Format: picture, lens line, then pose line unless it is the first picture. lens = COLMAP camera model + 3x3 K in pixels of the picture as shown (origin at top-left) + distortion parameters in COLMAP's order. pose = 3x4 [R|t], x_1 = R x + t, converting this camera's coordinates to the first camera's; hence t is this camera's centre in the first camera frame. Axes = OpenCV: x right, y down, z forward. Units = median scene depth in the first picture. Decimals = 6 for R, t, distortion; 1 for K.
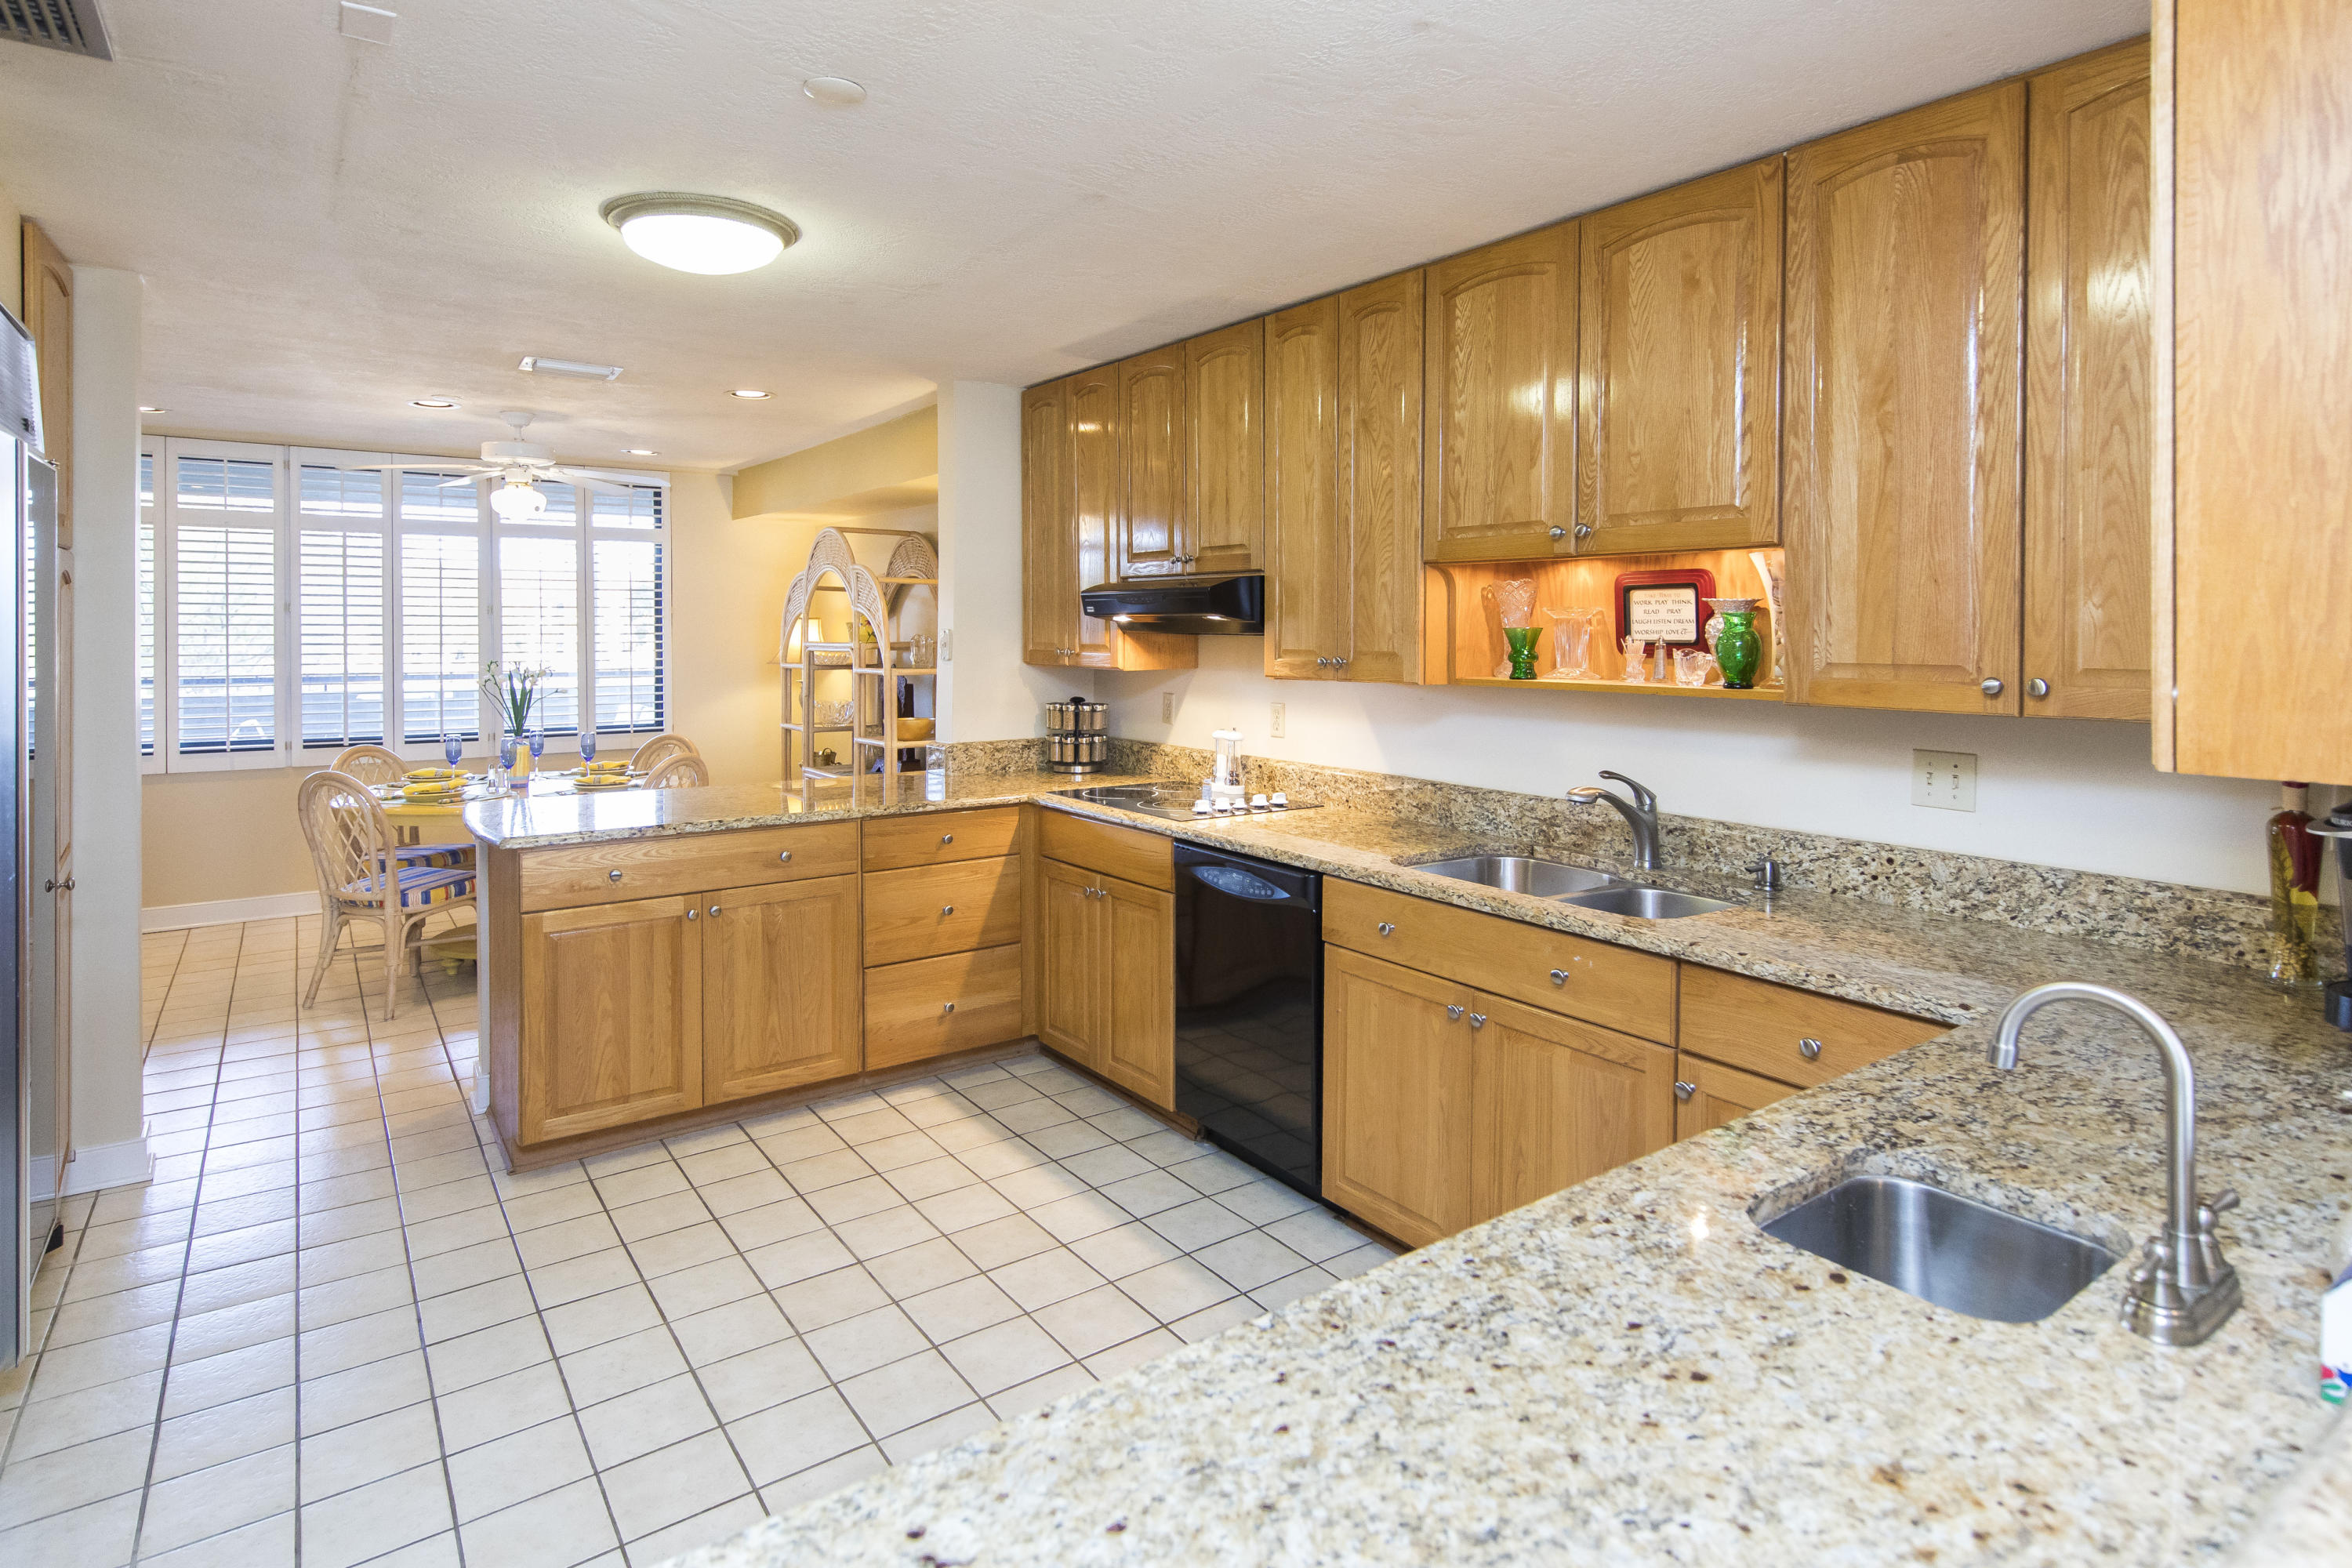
lens RADIAL K [[1268.2, 0, 1234.9], [0, 1268.2, 643.2], [0, 0, 1]] dist [0.001007, -0.000634]
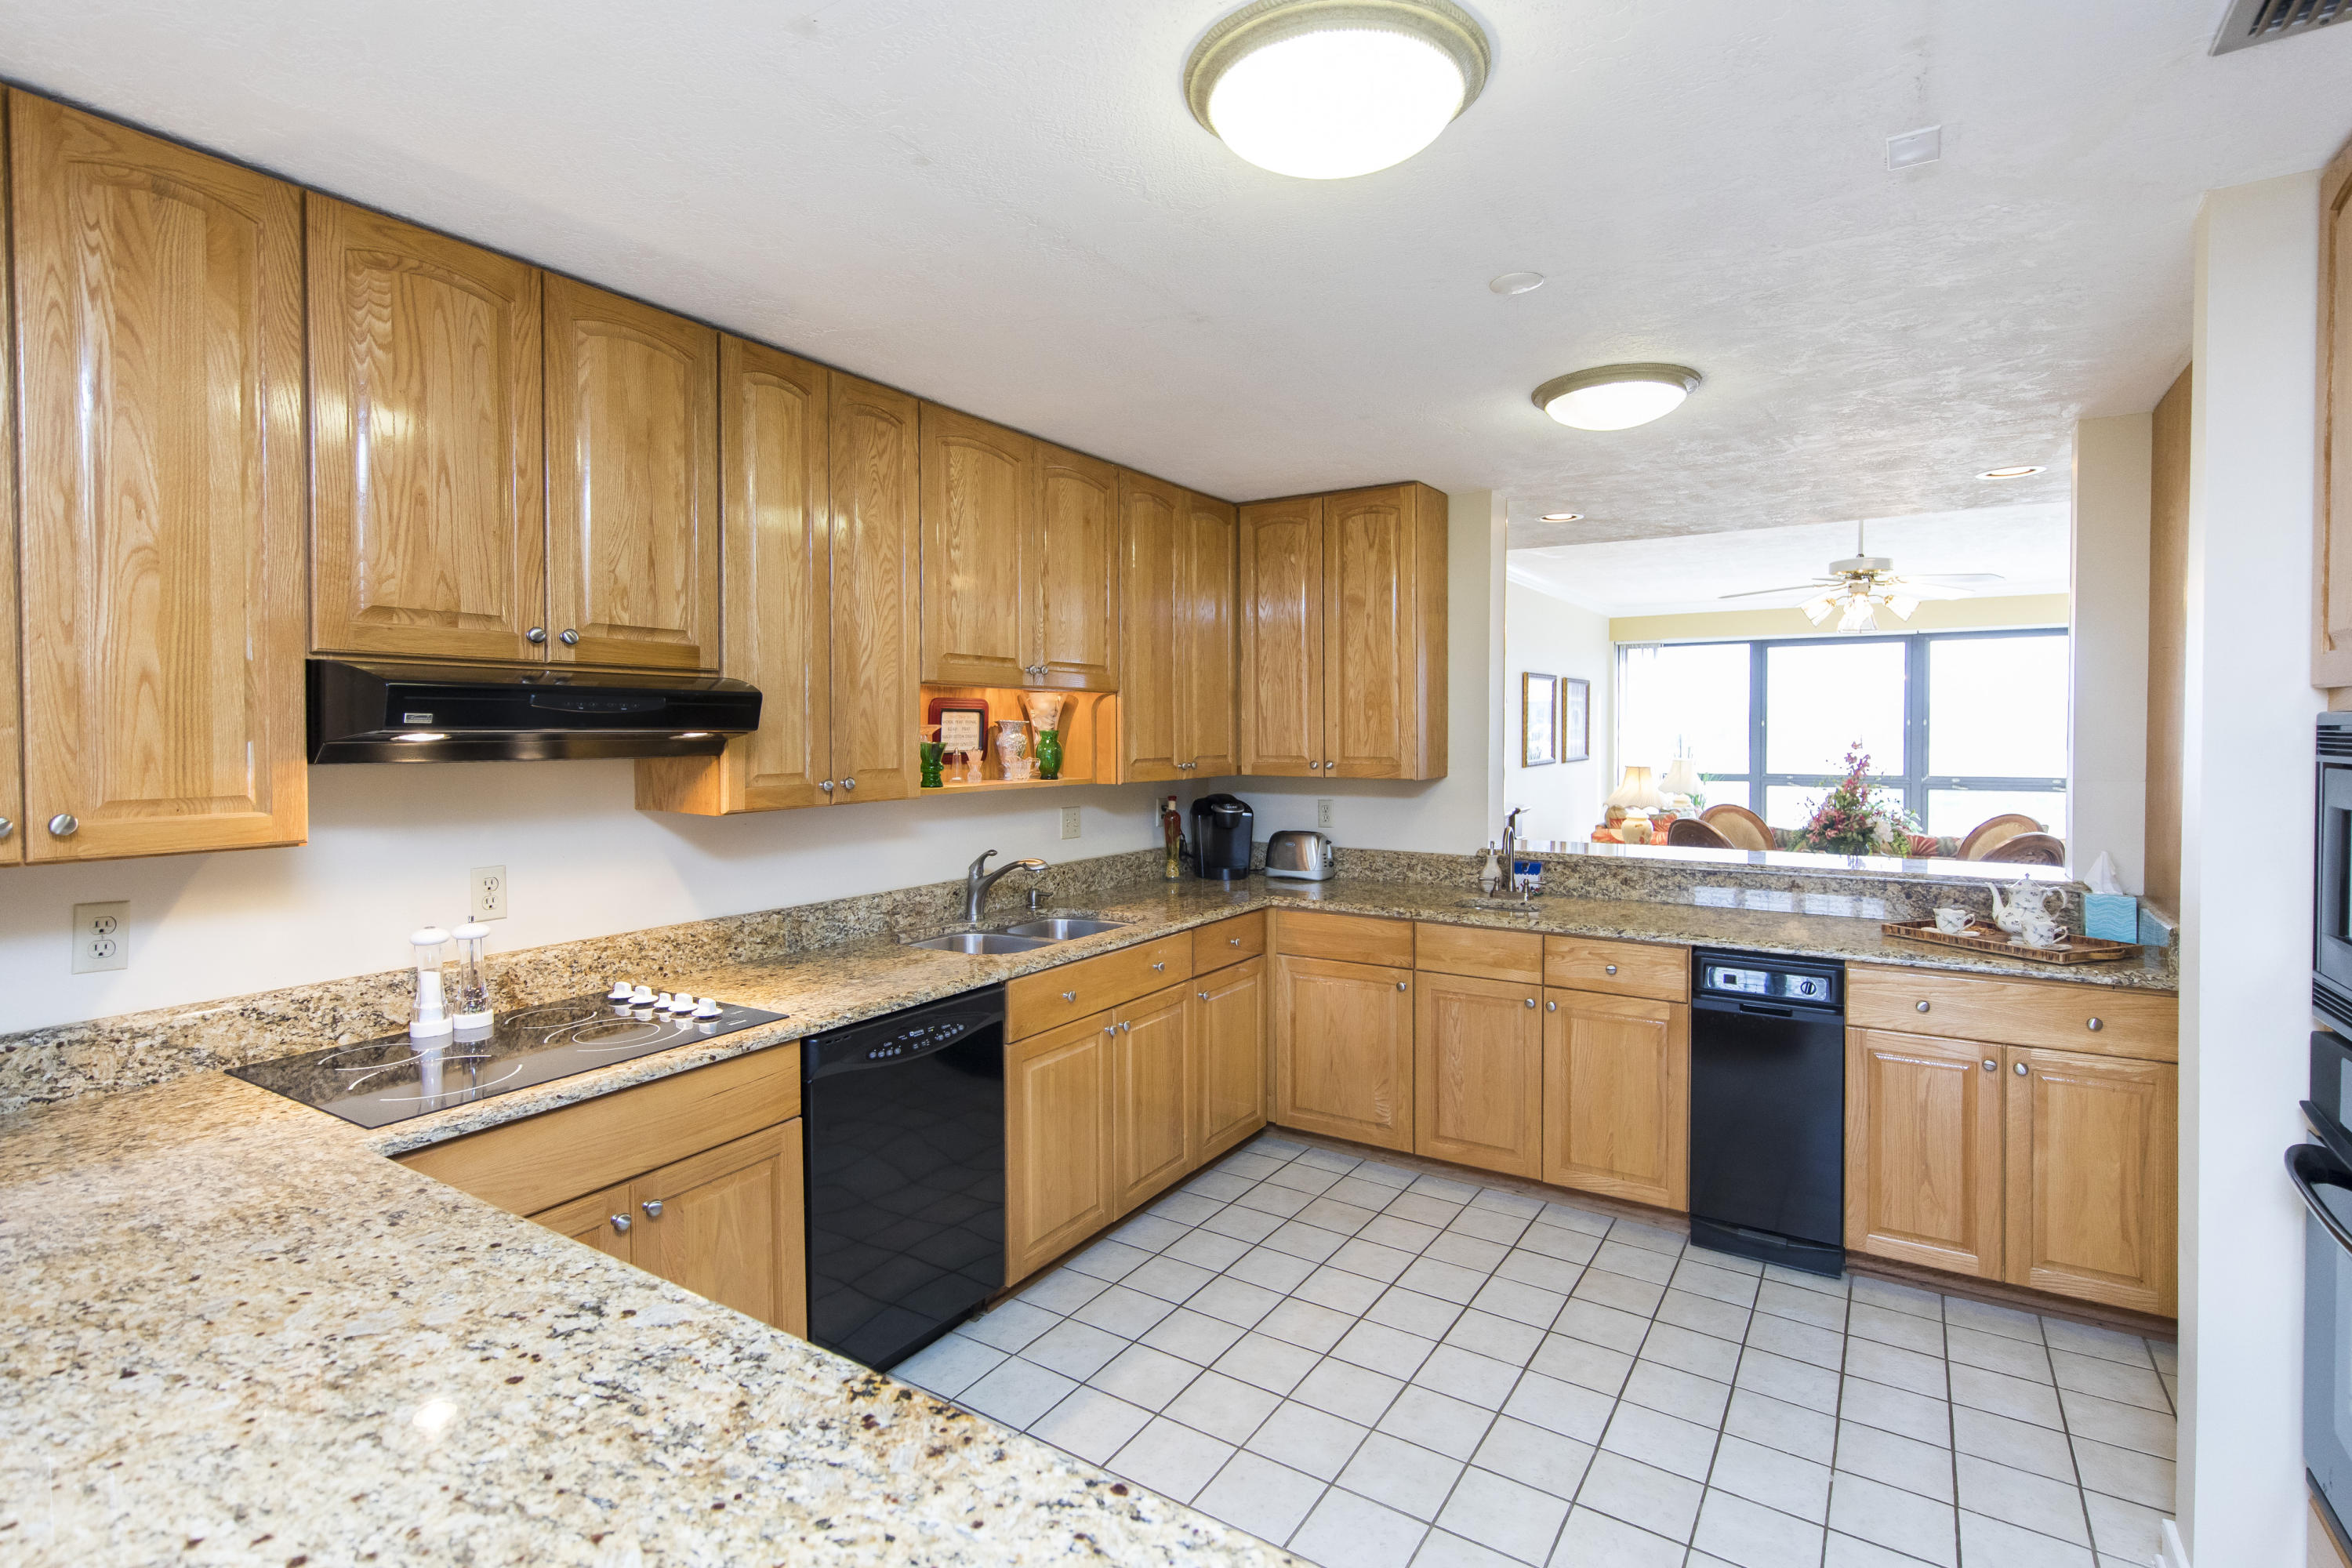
lens RADIAL K [[1163.7, 0, 1164.3], [0, 1163.7, 742.3], [0, 0, 1]] dist [0.000387, 0.001785]
pose [[-0.355349, -0.014898, 0.934615, -0.788452], [0.008066, 0.999787, 0.019004, -0.029044], [-0.934699, 0.014292, -0.355153, 1.104145]]
